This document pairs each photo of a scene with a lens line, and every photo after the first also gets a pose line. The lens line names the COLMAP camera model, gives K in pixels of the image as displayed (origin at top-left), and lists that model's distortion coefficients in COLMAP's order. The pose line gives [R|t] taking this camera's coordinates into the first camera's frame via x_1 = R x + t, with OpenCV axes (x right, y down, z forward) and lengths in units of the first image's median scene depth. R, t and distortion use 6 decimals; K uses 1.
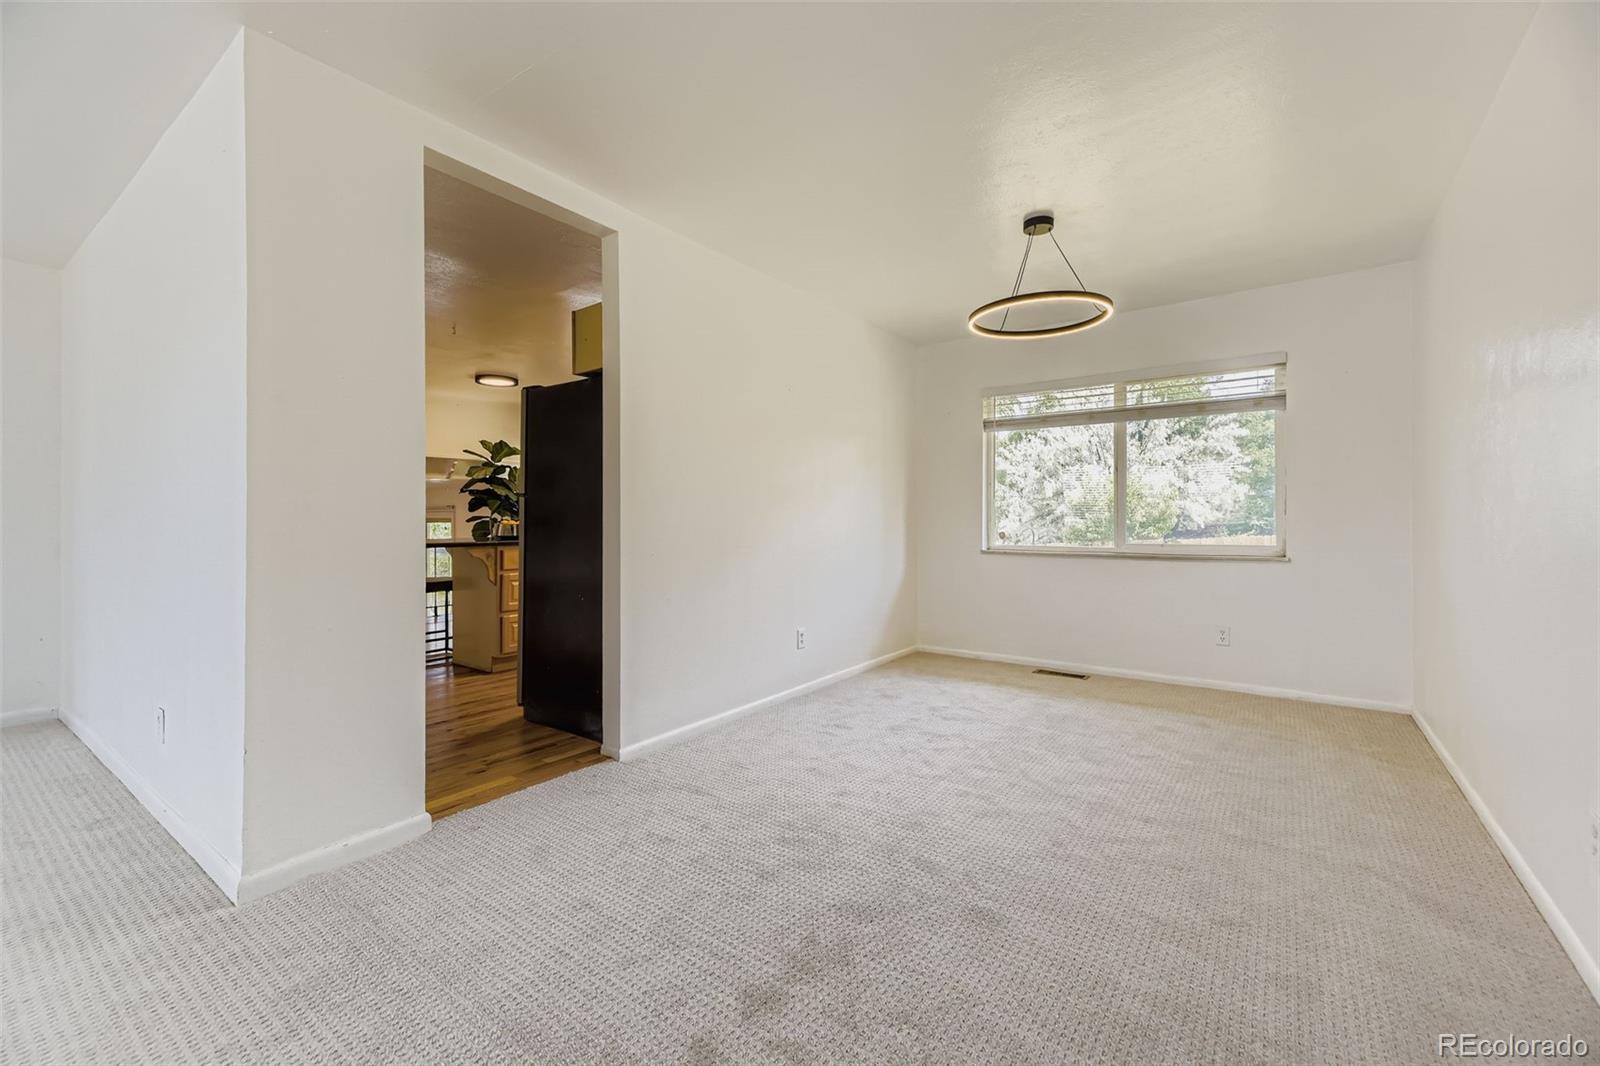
lens RADIAL K [[655.8, 0, 803.9], [0, 655.8, 525.9], [0, 0, 1]] dist [0.003251, -0.003747]
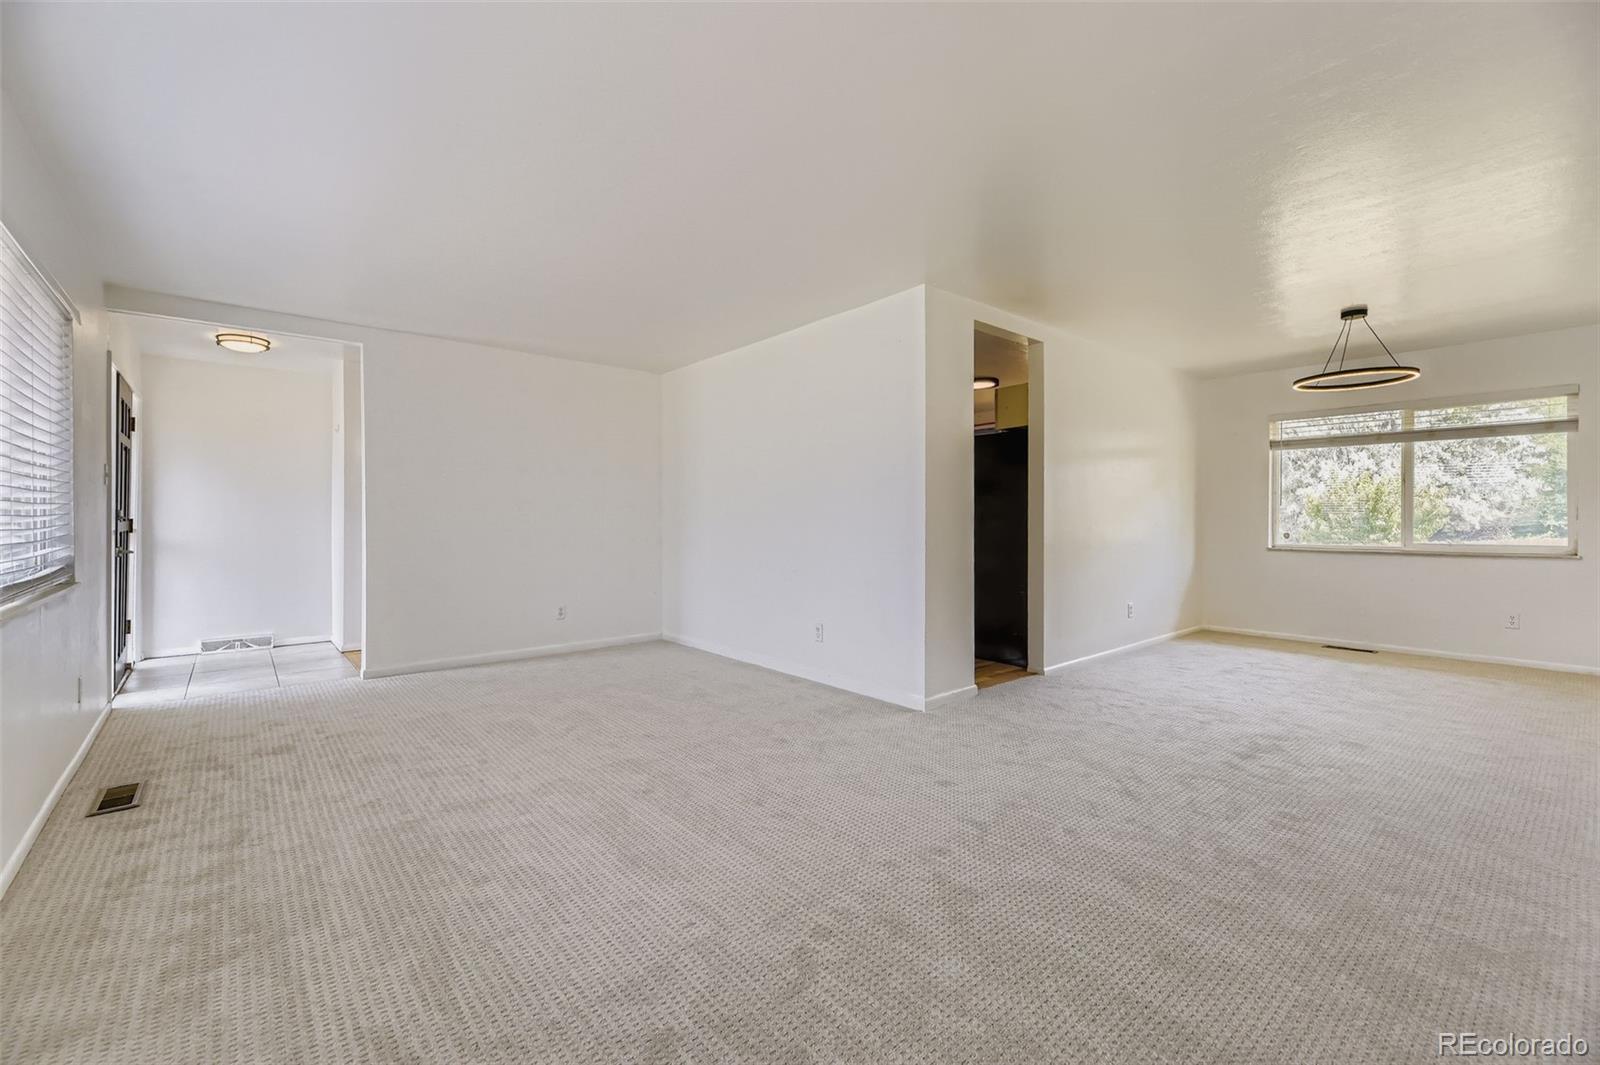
lens RADIAL K [[655.8, 0, 797.7], [0, 655.8, 526.4], [0, 0, 1]] dist [0.003251, -0.003747]
pose [[0.967688, 0.003866, -0.252122, -0.308093], [-0.003076, 0.999989, 0.003528, -0.004444], [0.252133, -0.002638, 0.967689, -0.462158]]
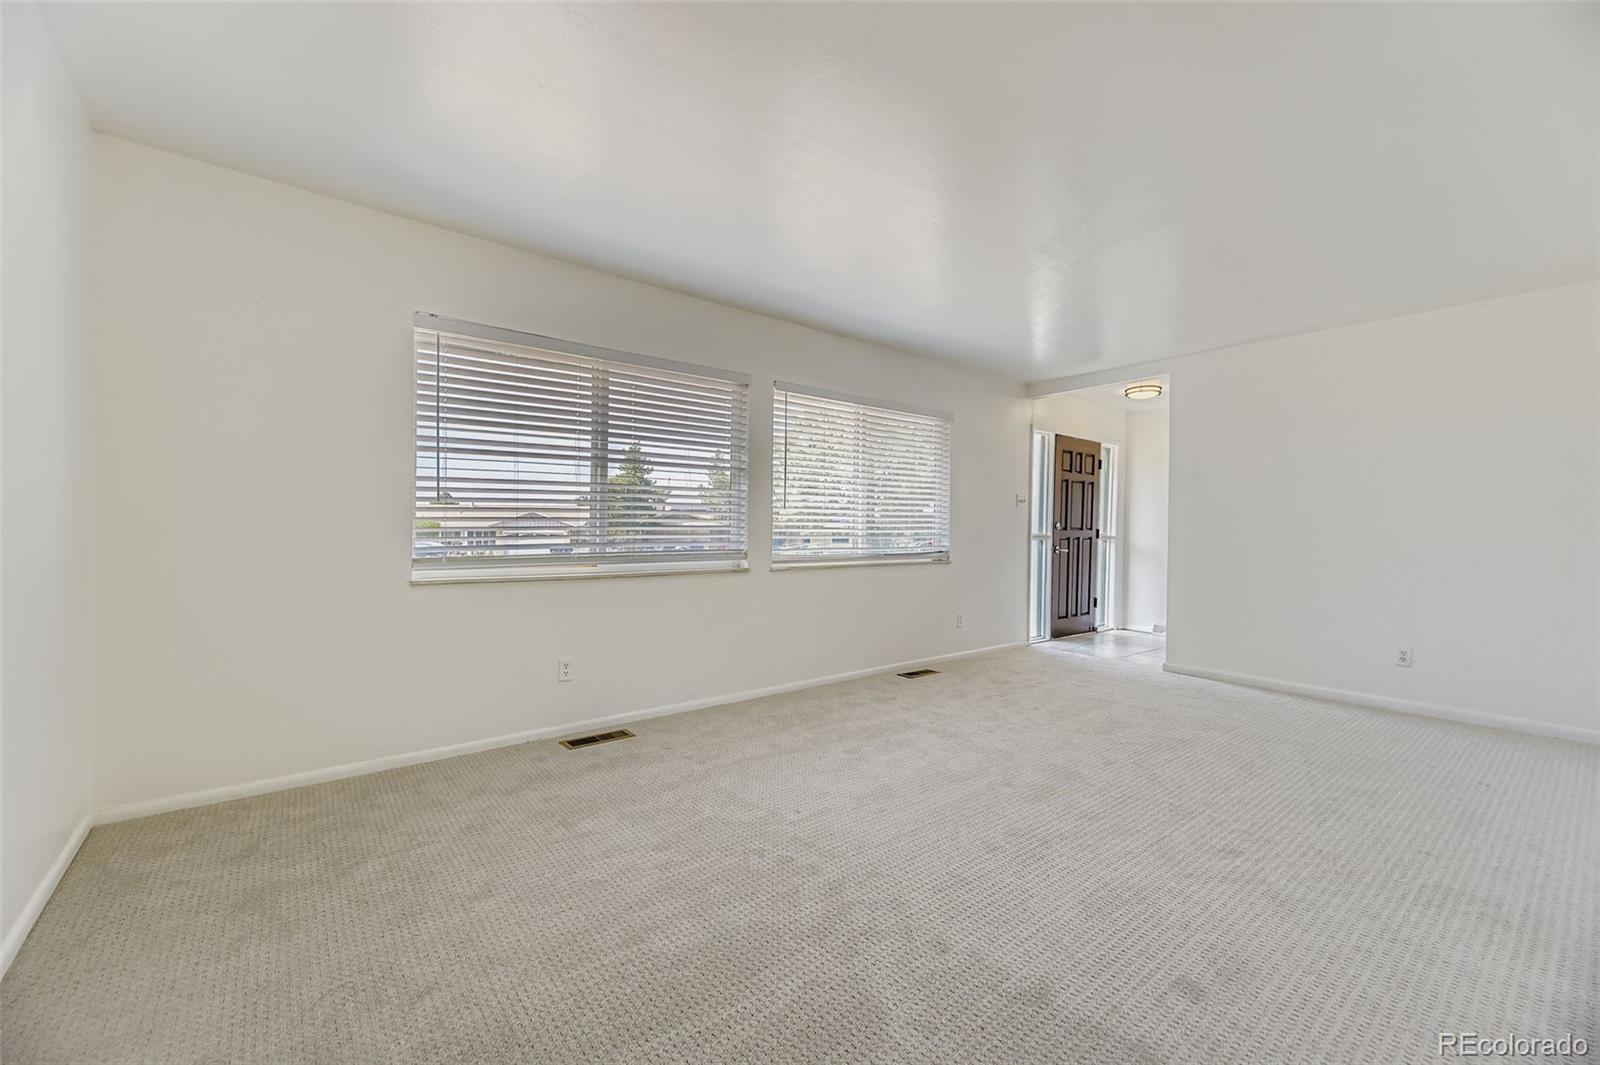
lens RADIAL K [[655.8, 0, 807.2], [0, 655.8, 525.6], [0, 0, 1]] dist [0.003251, -0.003747]
pose [[-0.274175, -0.004495, -0.961669, 0.055150], [-0.024308, 0.999702, 0.002258, -0.002614], [0.961373, 0.023995, -0.274202, 0.055293]]
